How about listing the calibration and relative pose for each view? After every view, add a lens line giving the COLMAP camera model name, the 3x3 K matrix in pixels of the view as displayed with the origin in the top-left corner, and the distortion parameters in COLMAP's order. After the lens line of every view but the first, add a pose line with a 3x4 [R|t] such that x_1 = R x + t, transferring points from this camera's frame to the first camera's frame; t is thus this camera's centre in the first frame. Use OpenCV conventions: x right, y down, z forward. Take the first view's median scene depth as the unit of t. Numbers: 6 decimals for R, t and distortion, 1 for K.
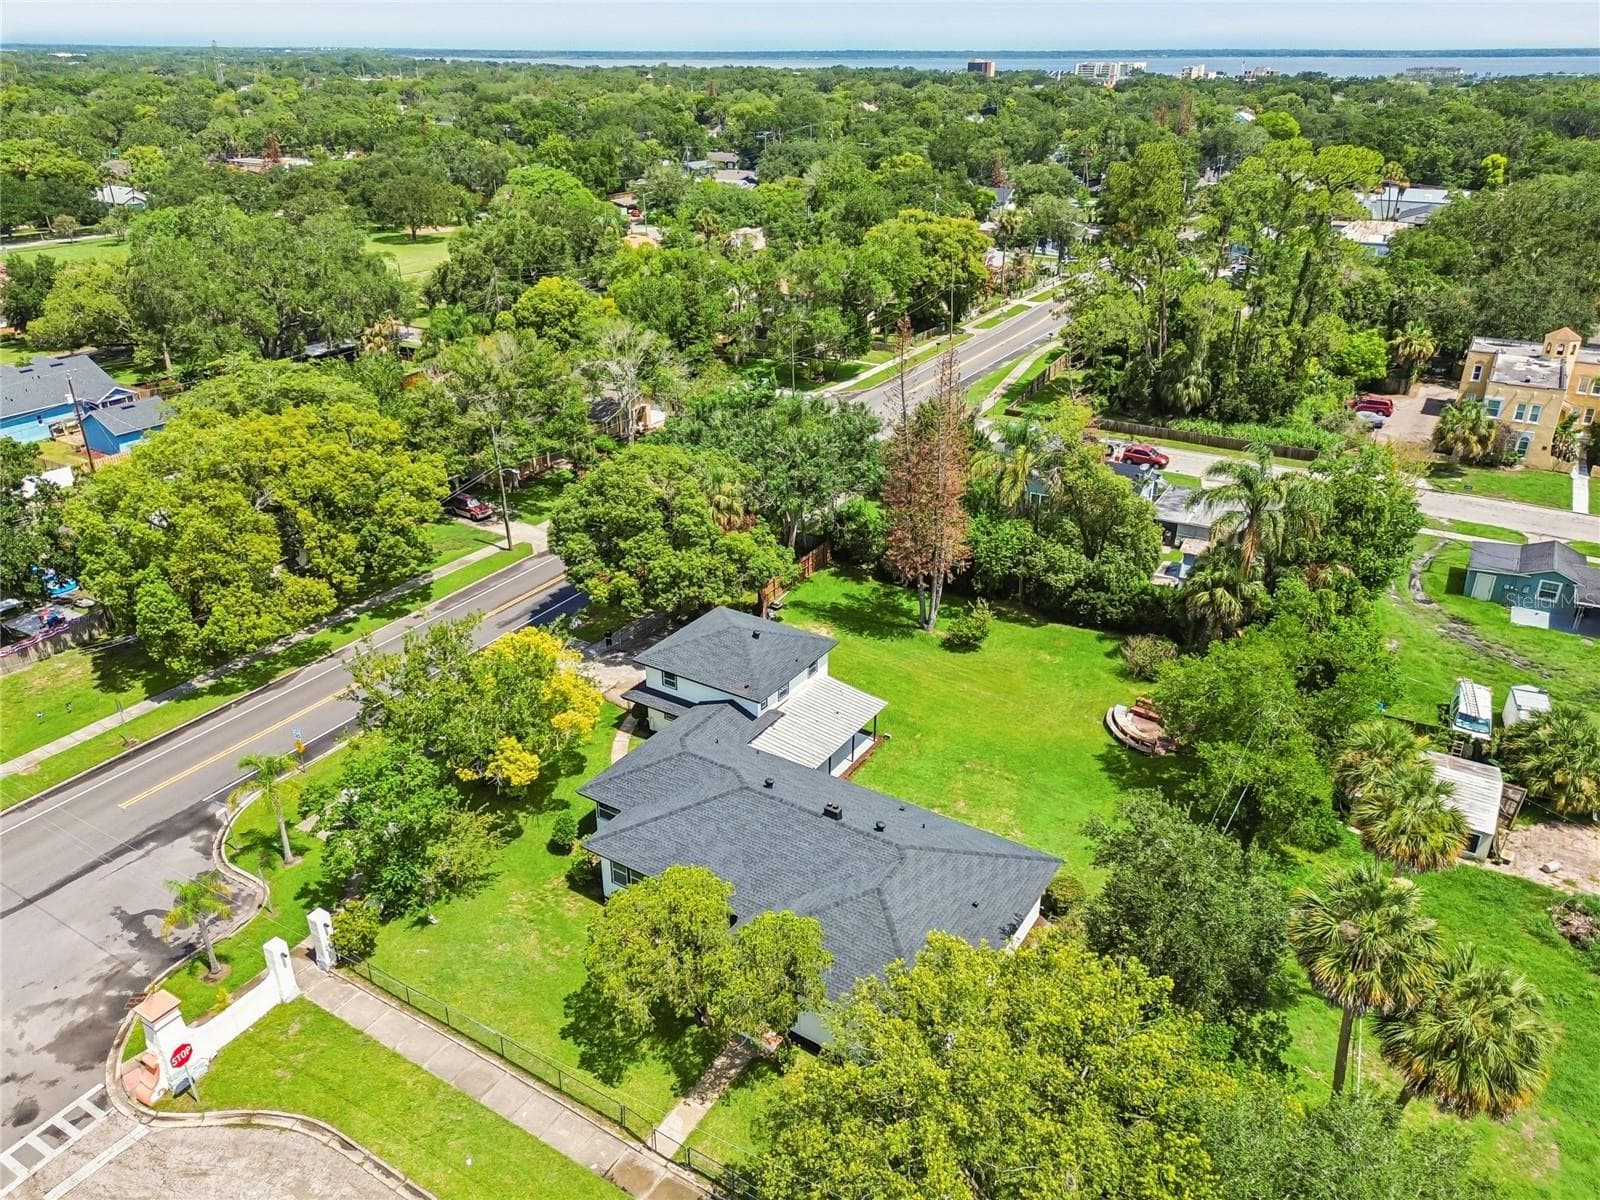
lens RADIAL K [[1138.0, 0, 799.2], [0, 1138.0, 613.5], [0, 0, 1]] dist [0.052247, -0.039477]
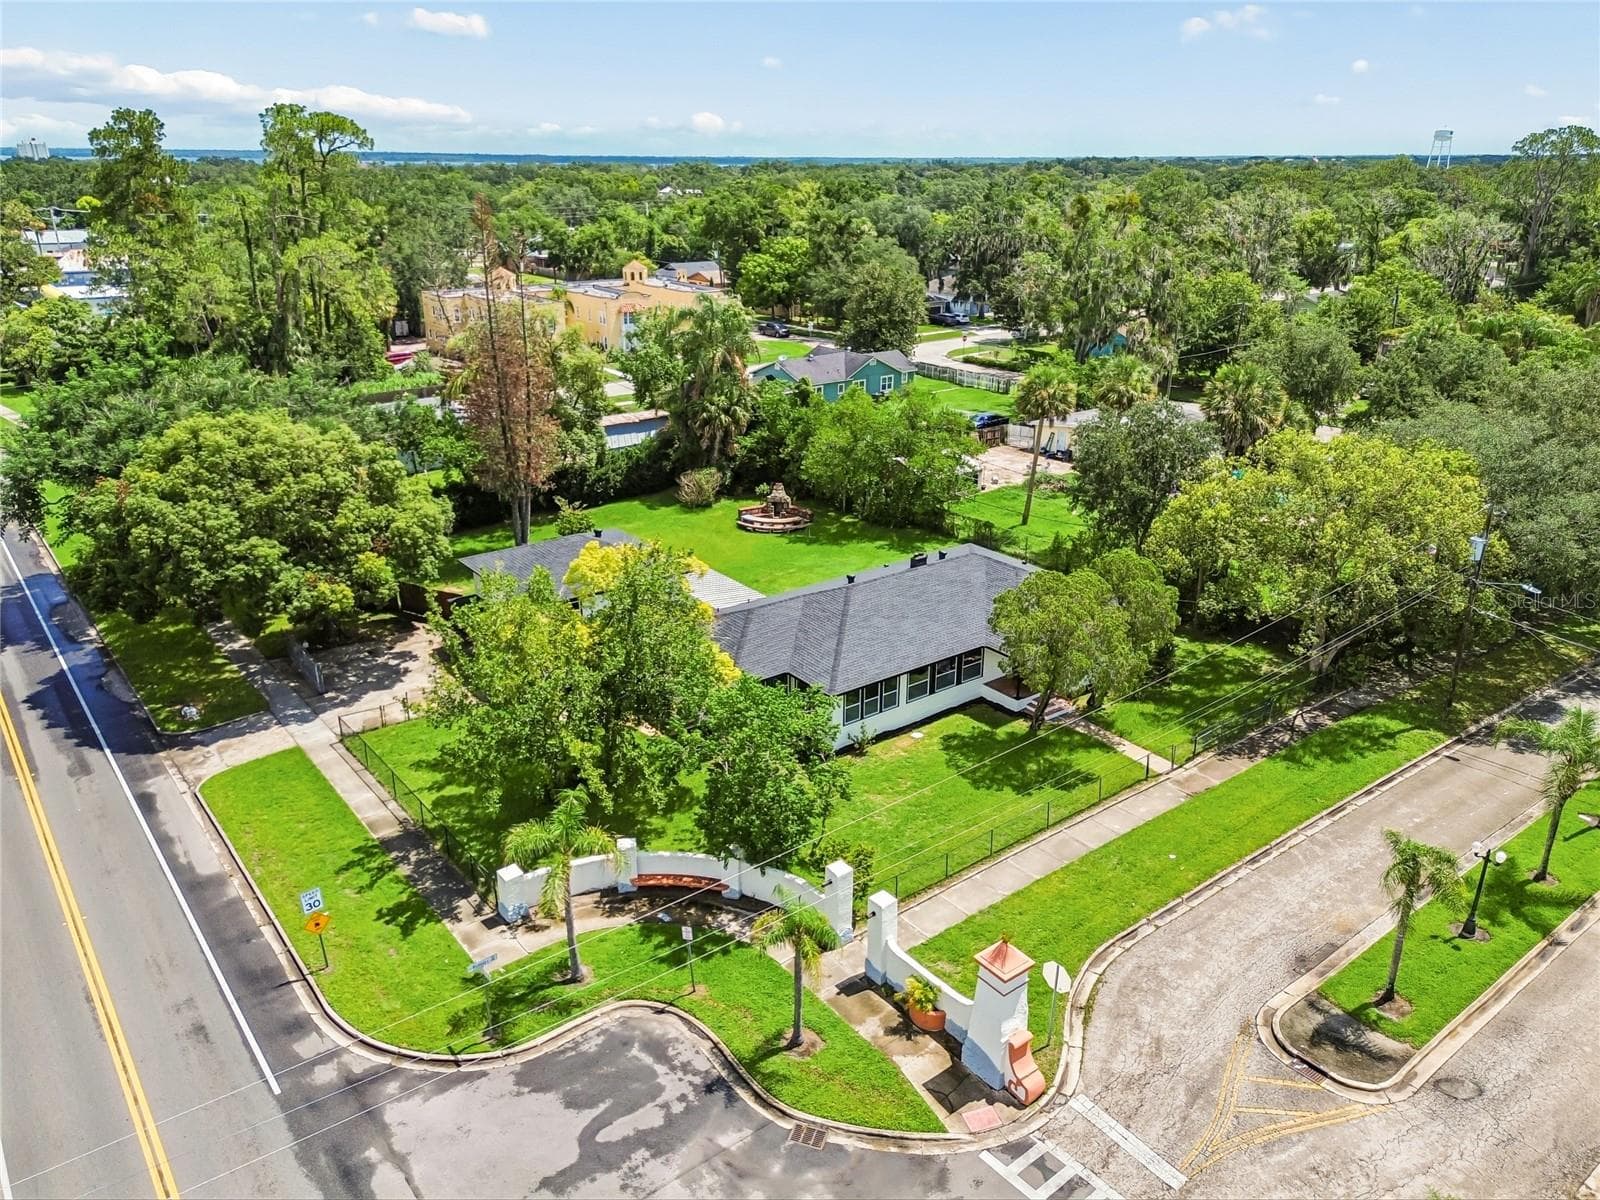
lens RADIAL K [[1138.0, 0, 803.5], [0, 1138.0, 590.9], [0, 0, 1]] dist [0.052247, -0.039477]
pose [[0.343657, -0.332891, 0.878114, -0.766298], [0.410954, 0.894087, 0.178116, -0.032400], [-0.844403, 0.299654, 0.444062, 0.474583]]
